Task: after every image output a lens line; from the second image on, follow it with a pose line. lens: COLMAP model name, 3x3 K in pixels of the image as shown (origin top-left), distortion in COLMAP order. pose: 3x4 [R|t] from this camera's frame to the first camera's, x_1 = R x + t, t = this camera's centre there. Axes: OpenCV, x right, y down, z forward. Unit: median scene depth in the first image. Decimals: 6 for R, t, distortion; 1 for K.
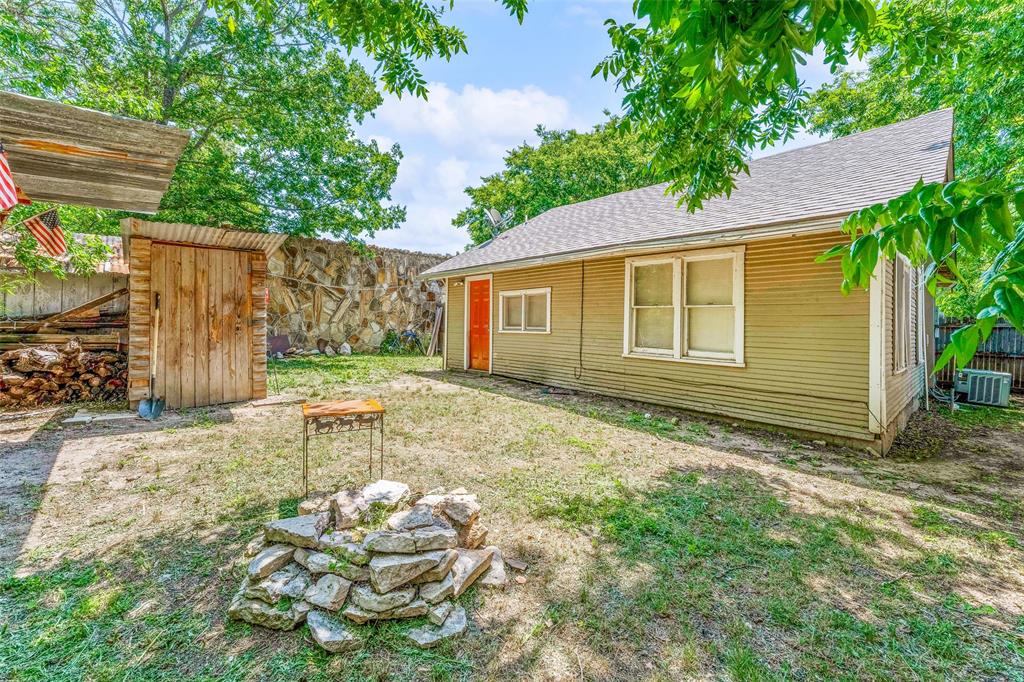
lens RADIAL K [[419.9, 0, 527.7], [0, 419.9, 322.9], [0, 0, 1]] dist [0.002842, 0.000501]
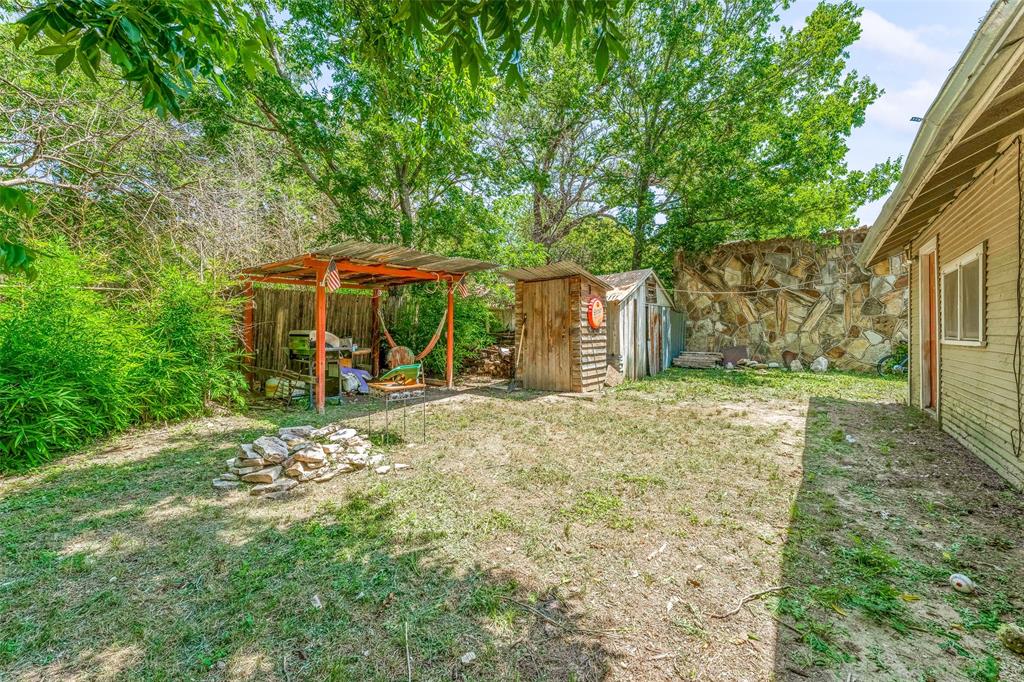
lens RADIAL K [[419.9, 0, 505.8], [0, 419.9, 336.5], [0, 0, 1]] dist [0.002842, 0.000501]
pose [[0.166335, -0.008744, -0.986031, 0.279491], [0.007716, 0.999942, -0.007565, 0.010359], [0.986039, -0.006350, 0.166393, 0.282569]]
